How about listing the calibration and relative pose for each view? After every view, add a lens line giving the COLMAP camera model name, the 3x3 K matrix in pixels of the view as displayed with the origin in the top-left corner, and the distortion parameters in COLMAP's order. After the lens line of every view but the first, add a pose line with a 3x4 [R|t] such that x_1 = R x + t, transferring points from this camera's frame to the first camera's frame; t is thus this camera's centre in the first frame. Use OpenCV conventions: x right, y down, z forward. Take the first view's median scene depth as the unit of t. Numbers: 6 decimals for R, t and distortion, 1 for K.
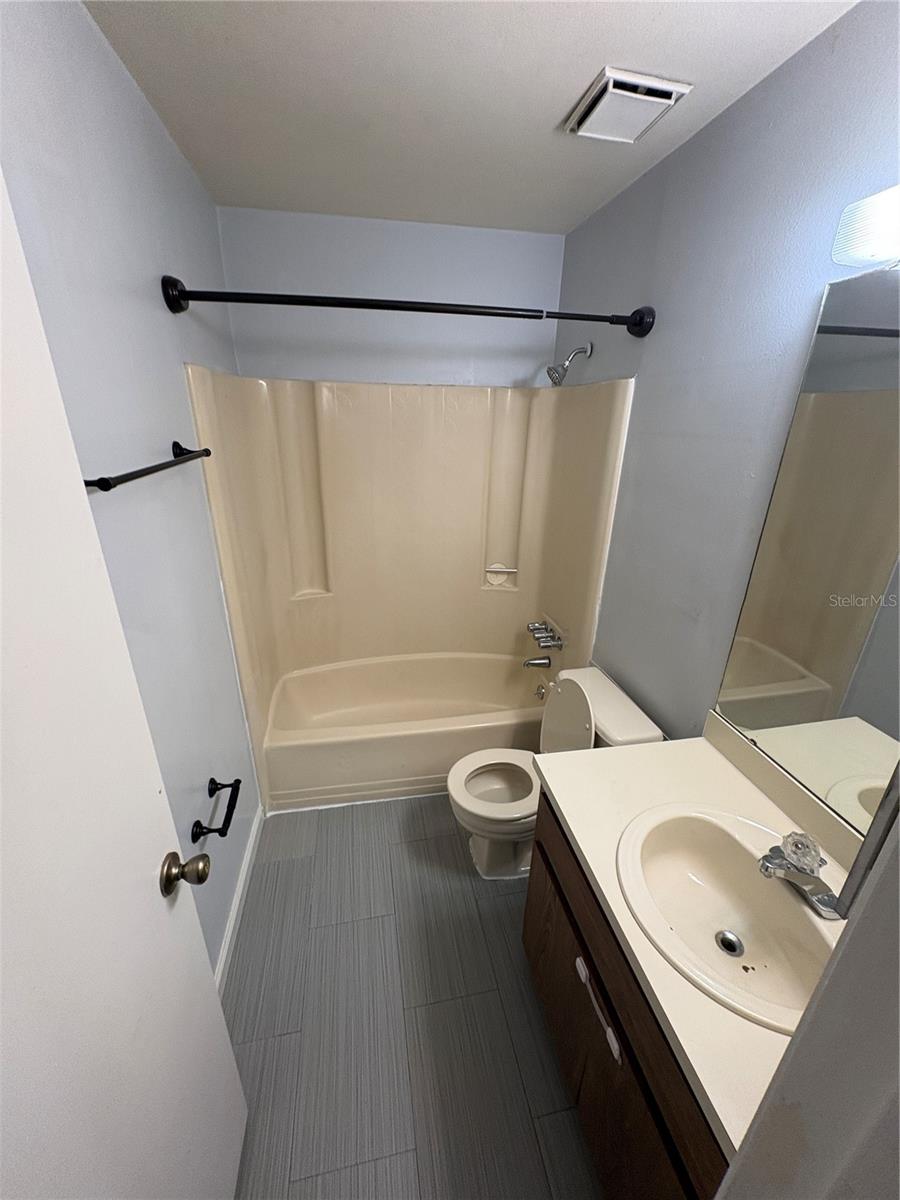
lens RADIAL K [[477.6, 0, 450.0], [0, 477.6, 600.0], [0, 0, 1]] dist [-0.000791, -0.000324]
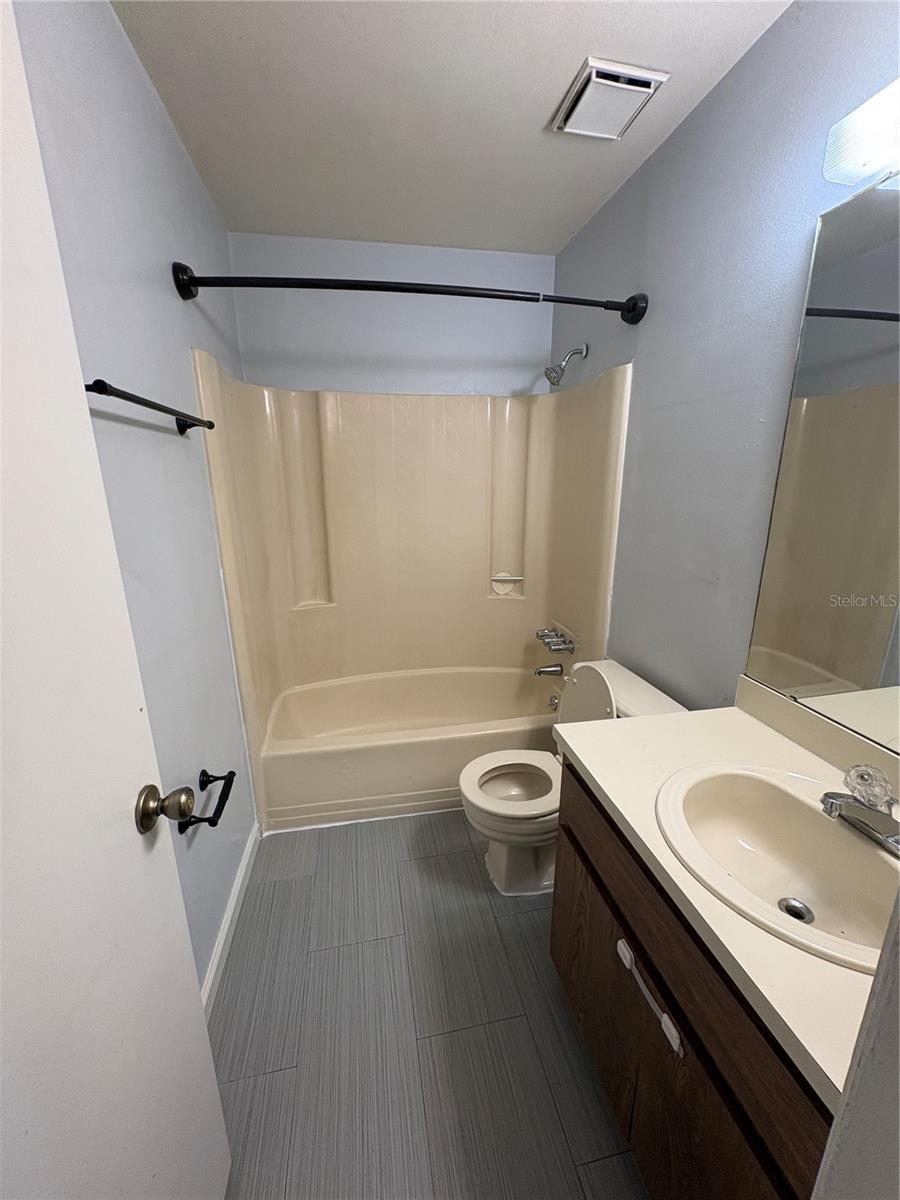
lens RADIAL K [[477.6, 0, 450.0], [0, 477.6, 600.0], [0, 0, 1]] dist [-0.000791, -0.000324]
pose [[0.999641, -0.026356, -0.004755, -0.010440], [0.025586, 0.992299, -0.121191, 0.153499], [0.007912, 0.121026, 0.992618, 0.045898]]
